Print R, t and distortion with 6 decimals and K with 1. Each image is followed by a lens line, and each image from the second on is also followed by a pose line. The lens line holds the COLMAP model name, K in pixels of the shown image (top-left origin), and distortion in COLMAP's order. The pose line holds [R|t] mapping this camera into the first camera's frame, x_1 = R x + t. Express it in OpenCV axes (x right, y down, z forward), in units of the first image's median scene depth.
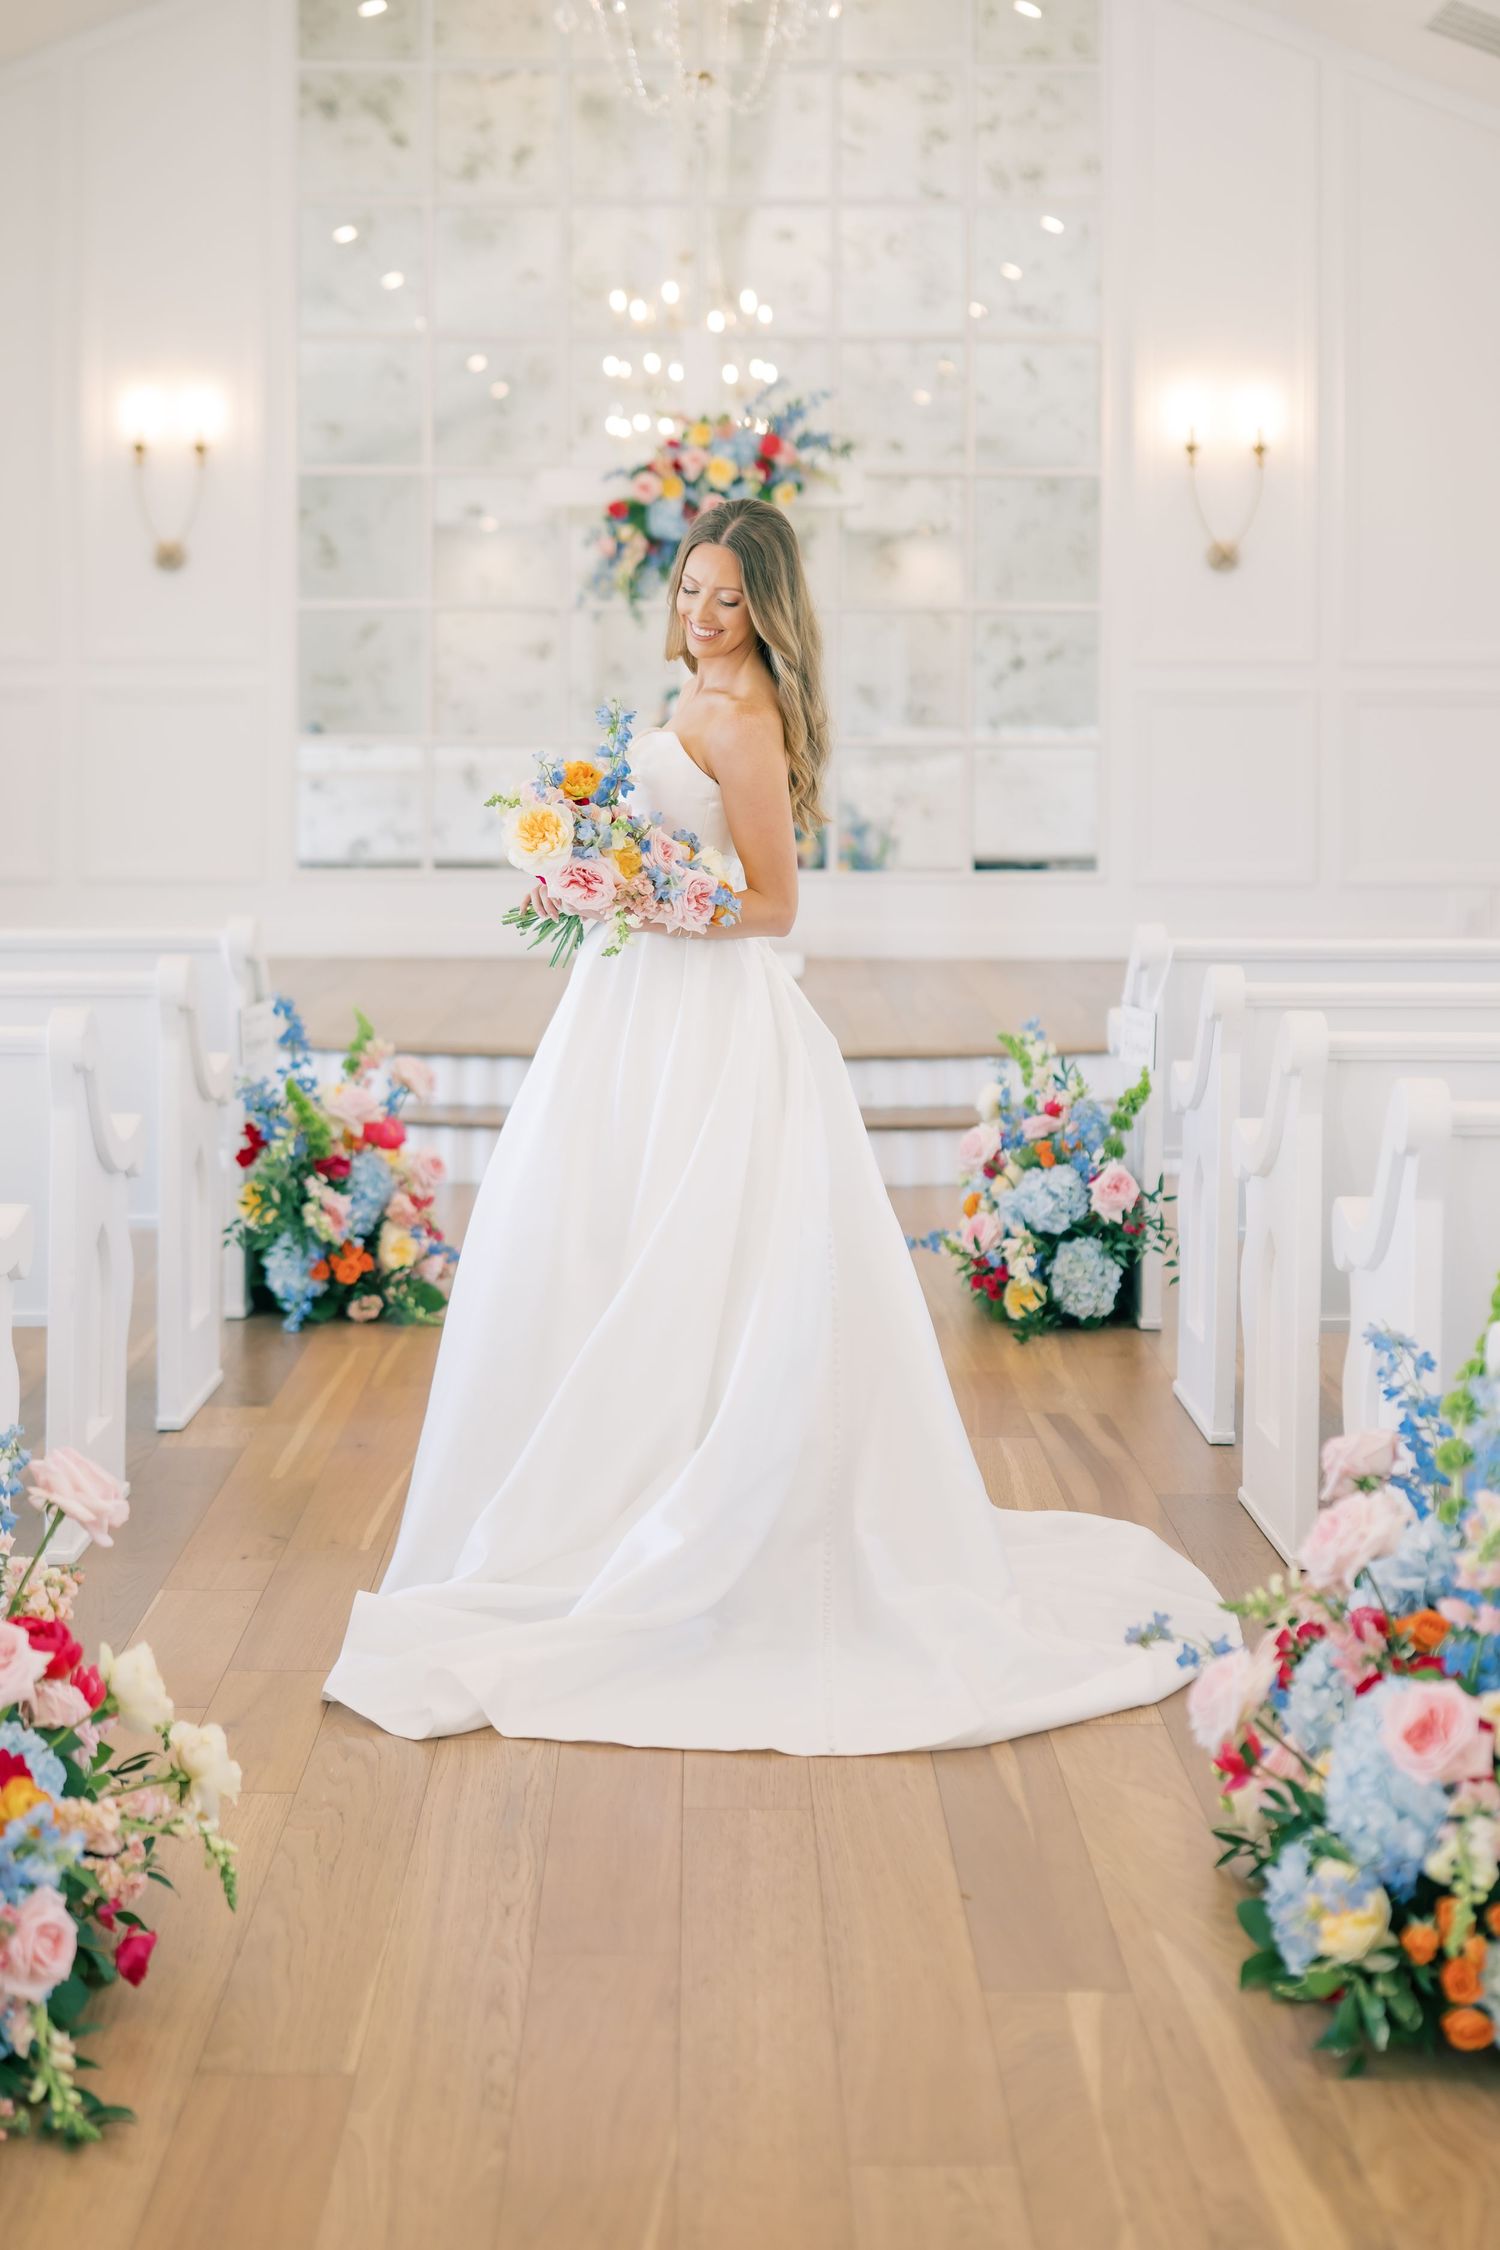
lens RADIAL K [[3227.3, 0, 758.0], [0, 3227.3, 1127.5], [0, 0, 1]] dist [0.047513, 0.000000]
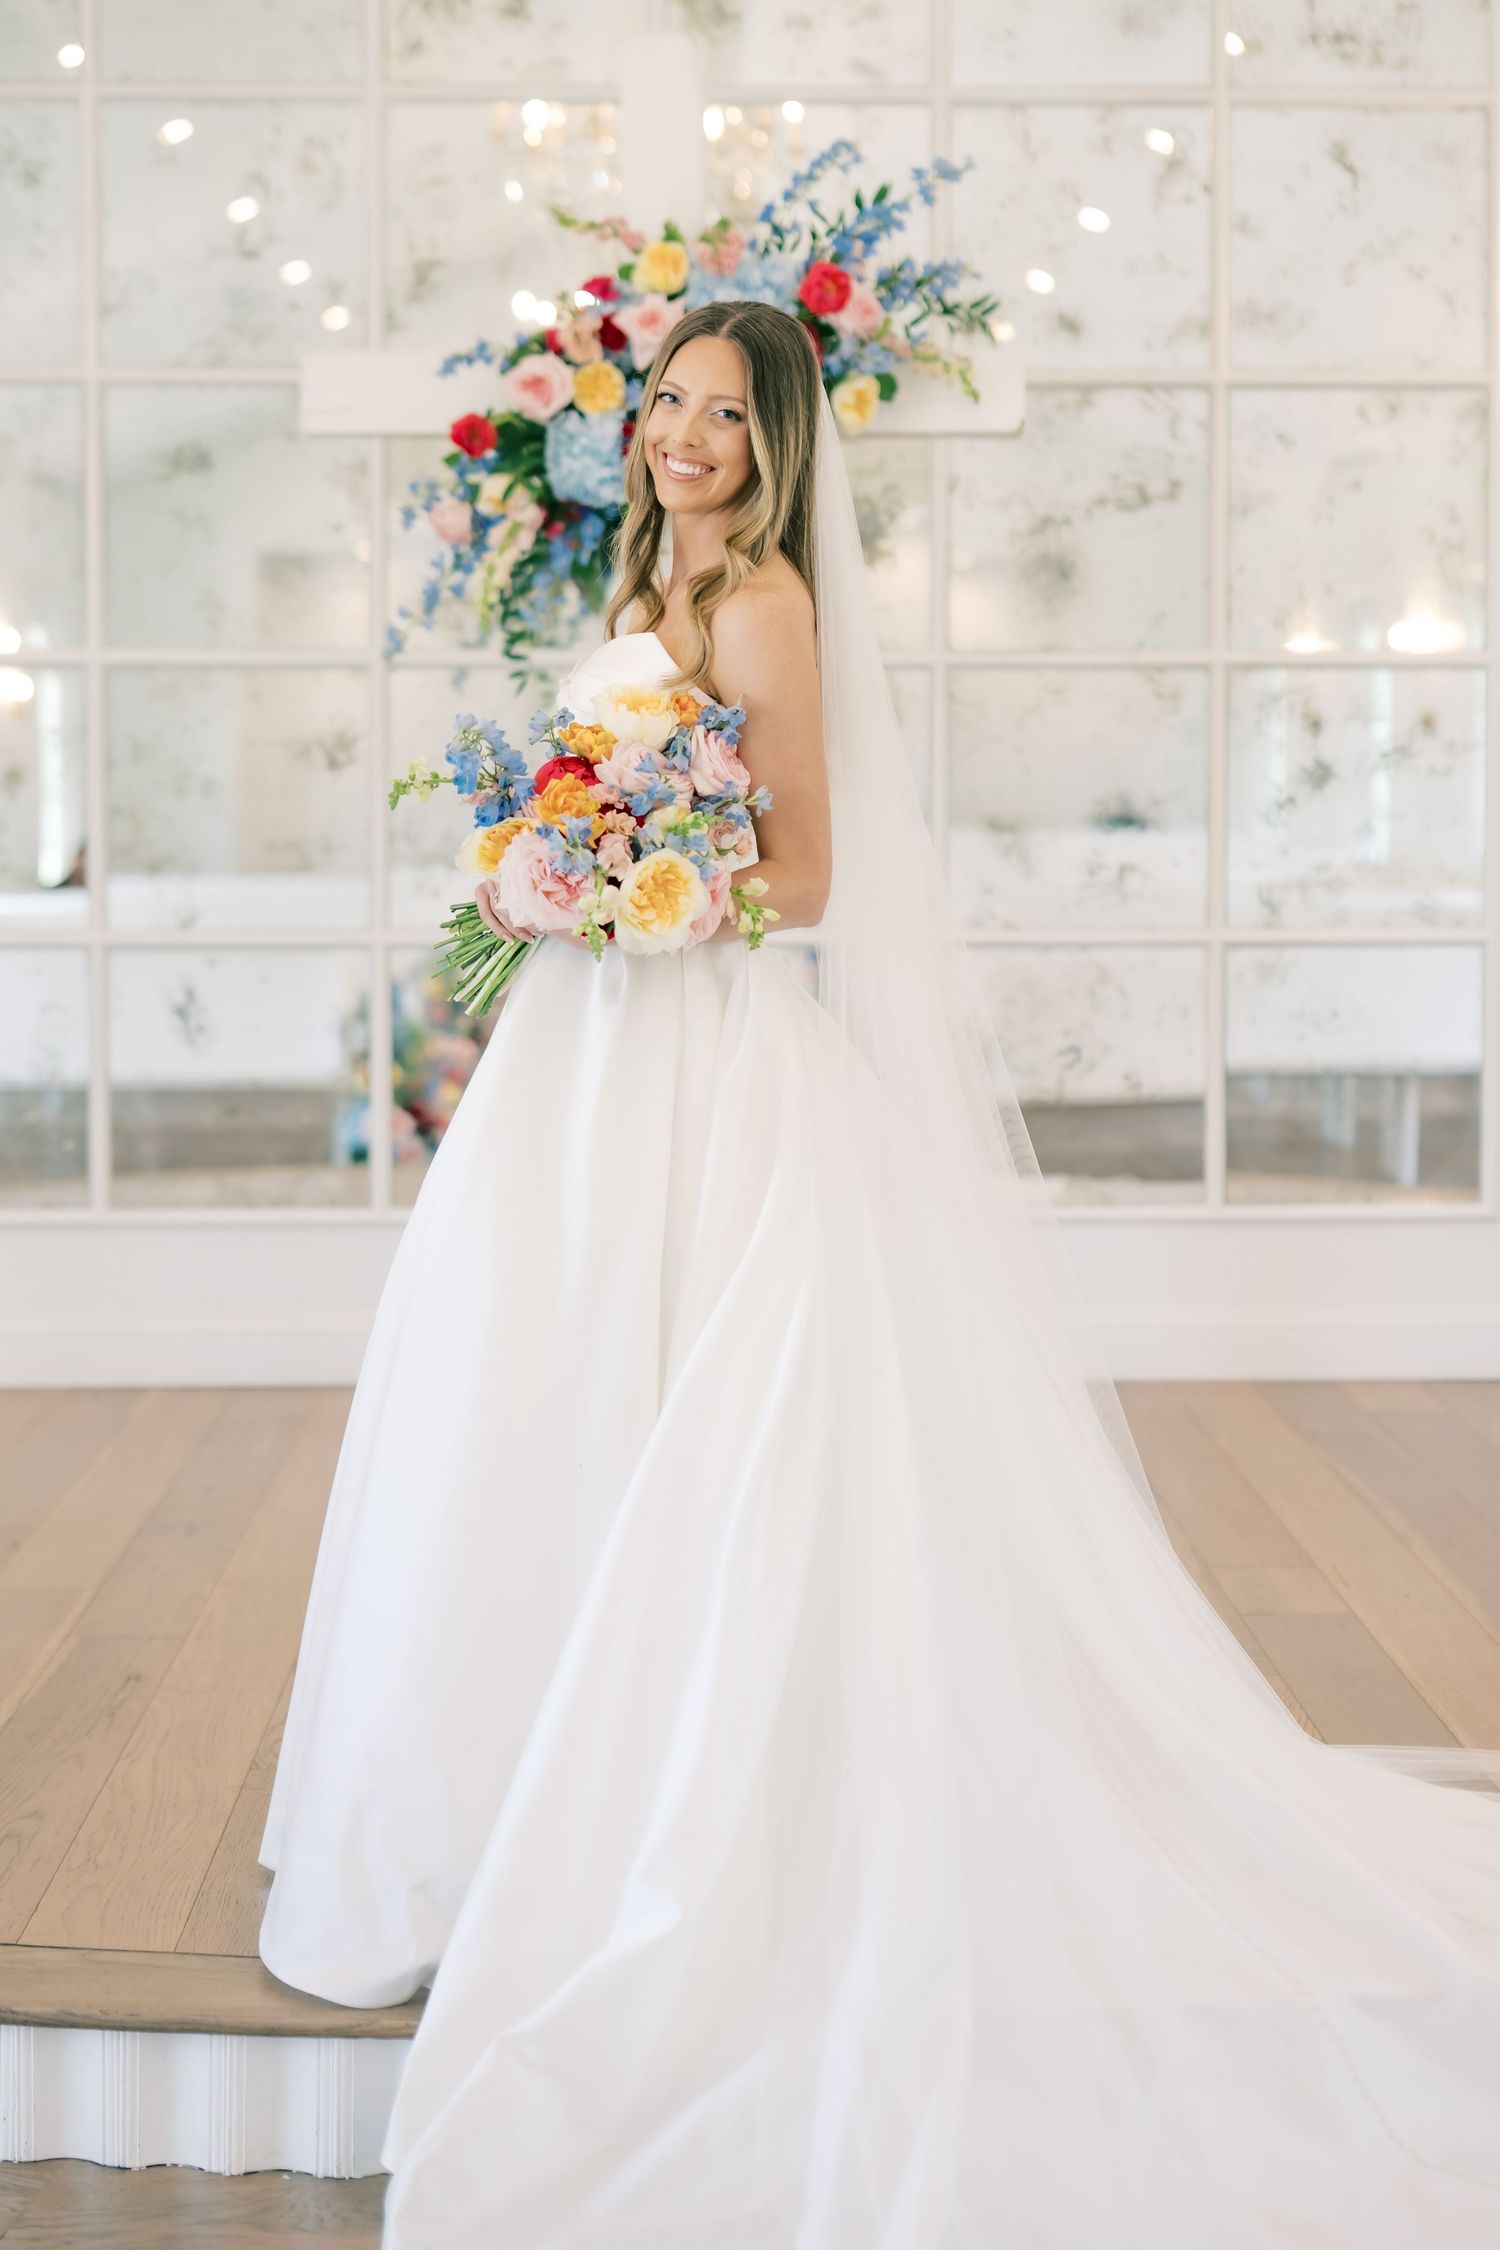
lens RADIAL K [[3227.3, 0, 743.5], [0, 3227.3, 1119.4], [0, 0, 1]] dist [0.047513, 0.000000]
pose [[0.999846, -0.004536, 0.016926, -0.014761], [0.004862, 0.999802, -0.019295, -0.089485], [-0.016835, 0.019374, 0.999671, 0.559691]]
